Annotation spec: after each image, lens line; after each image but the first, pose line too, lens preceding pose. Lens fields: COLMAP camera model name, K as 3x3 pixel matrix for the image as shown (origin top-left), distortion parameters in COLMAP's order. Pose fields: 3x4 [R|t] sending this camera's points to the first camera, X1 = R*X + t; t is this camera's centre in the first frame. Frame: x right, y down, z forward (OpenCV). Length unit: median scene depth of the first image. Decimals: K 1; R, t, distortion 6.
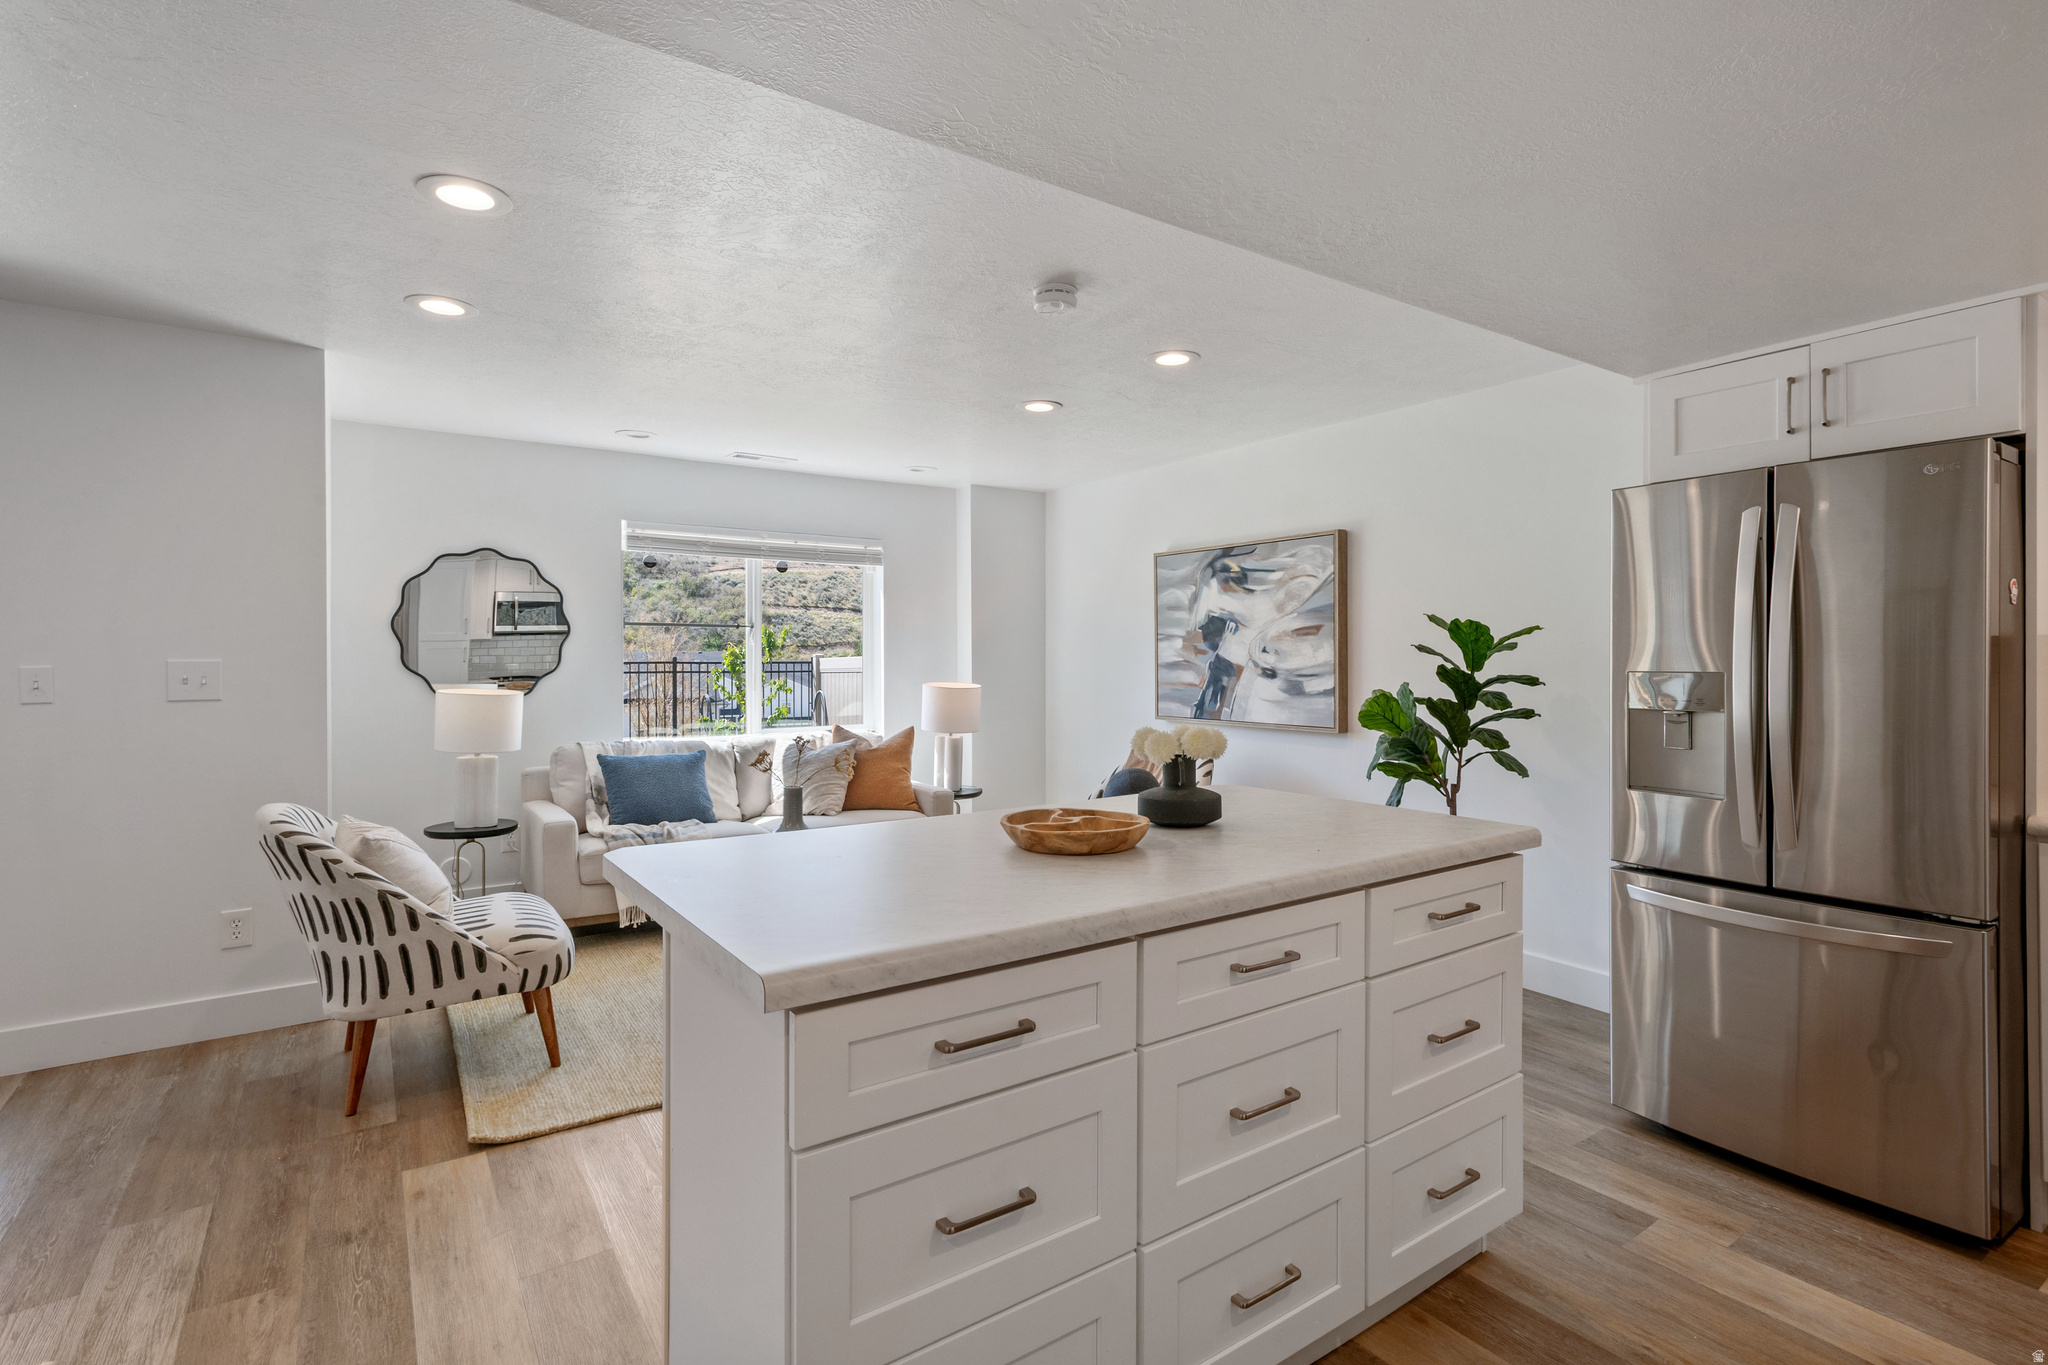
lens RADIAL K [[1002.3, 0, 1025.7], [0, 1002.3, 659.9], [0, 0, 1]] dist [0.001554, 0.000473]
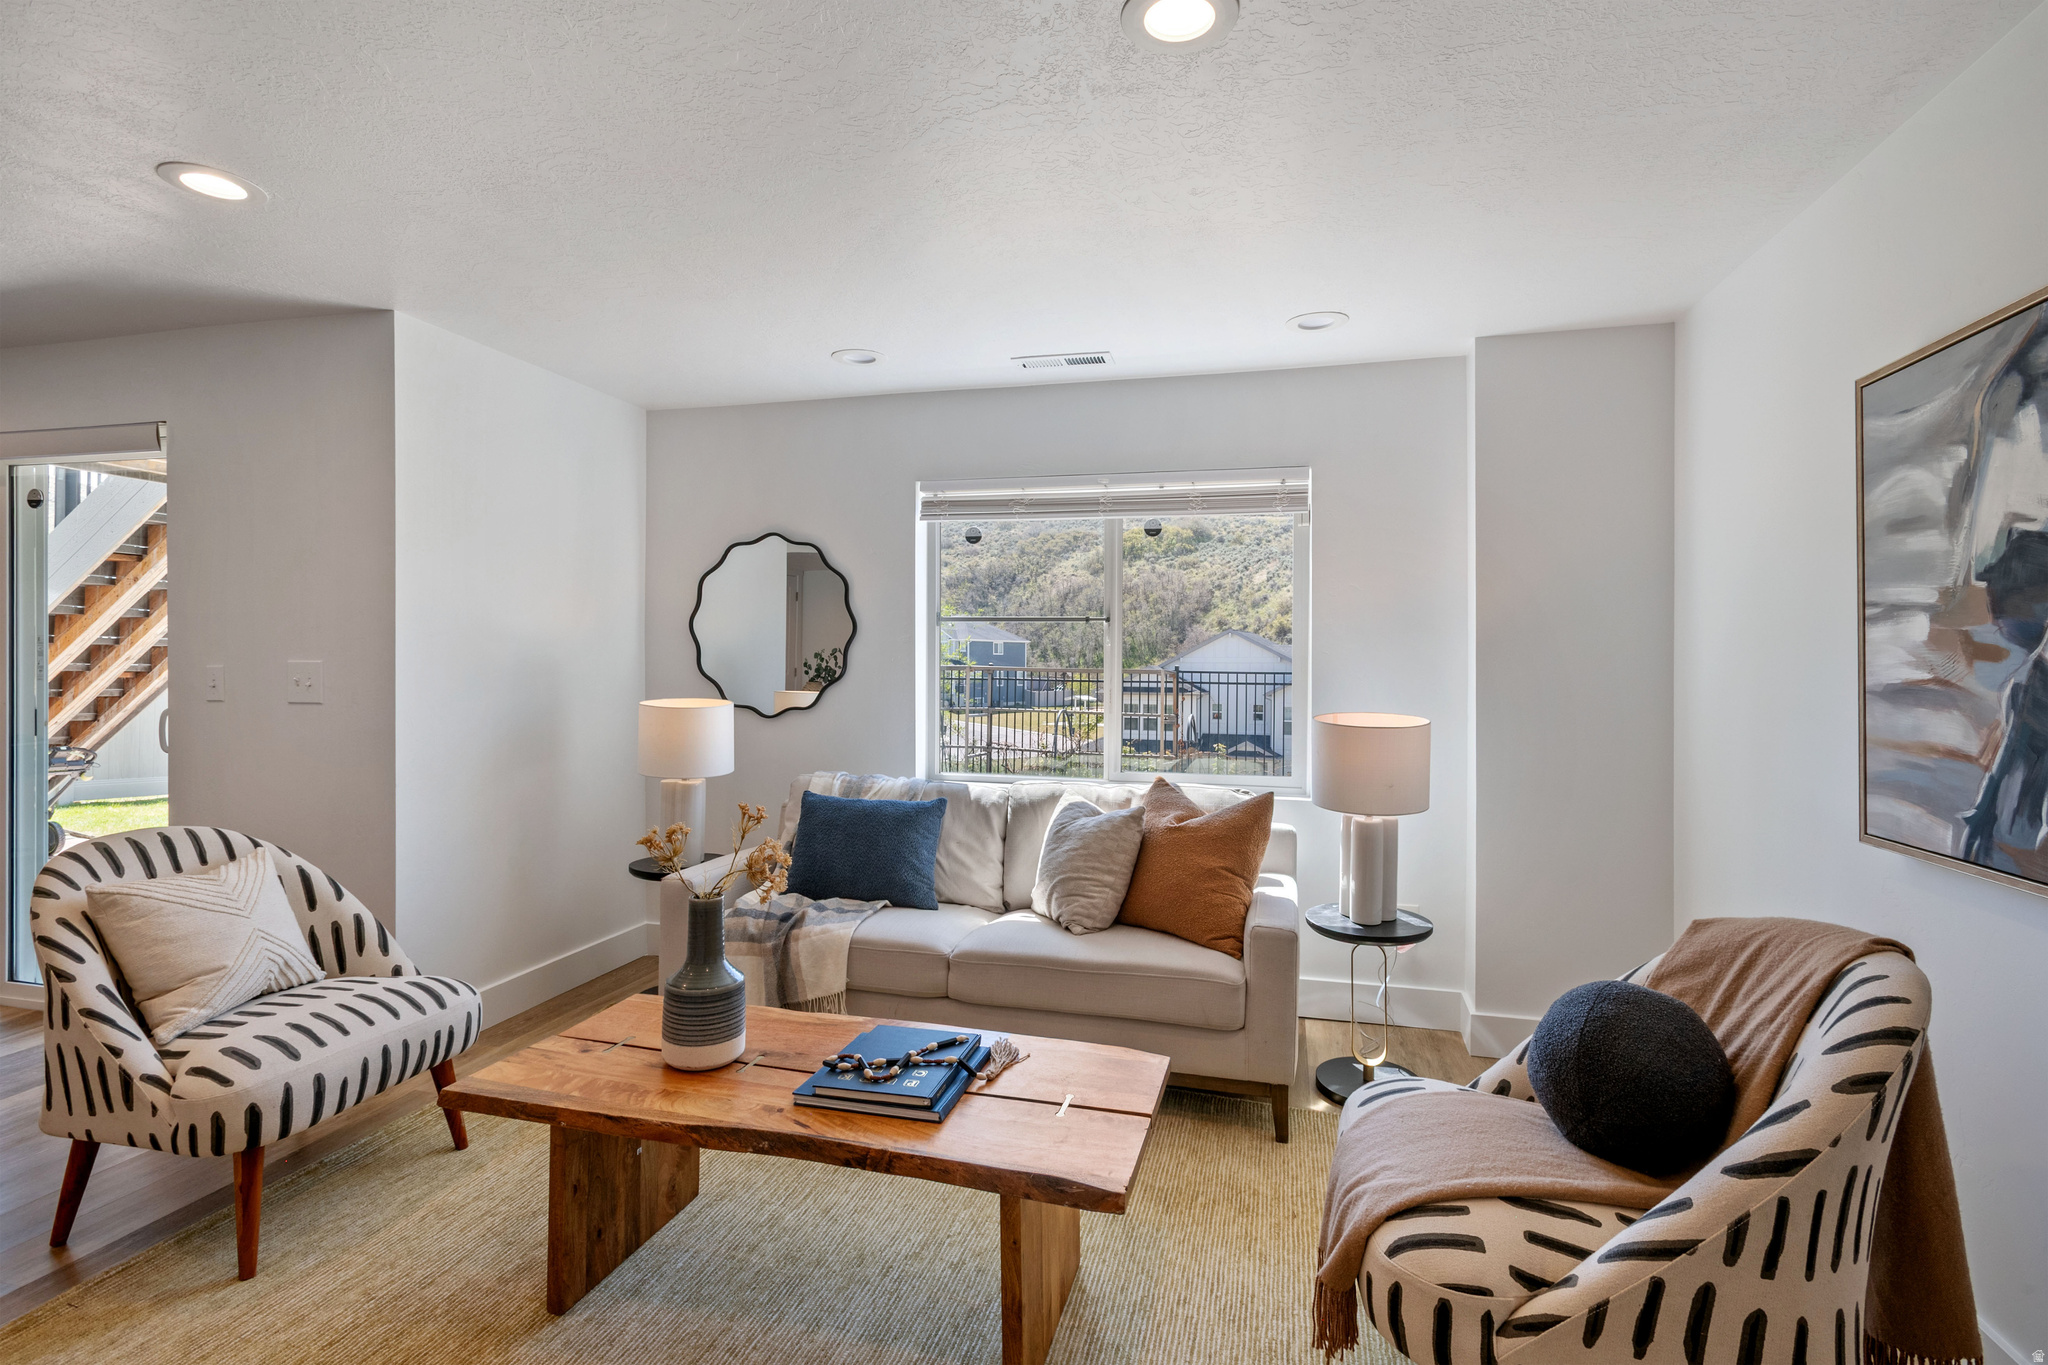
lens RADIAL K [[978.5, 0, 1024.0], [0, 978.5, 663.5], [0, 0, 1]] dist [-0.000926, -0.000304]
pose [[0.656371, 0.004010, -0.754428, 0.204318], [-0.010552, 0.999937, -0.003866, -0.000187], [0.754365, 0.010498, 0.656372, 0.564395]]
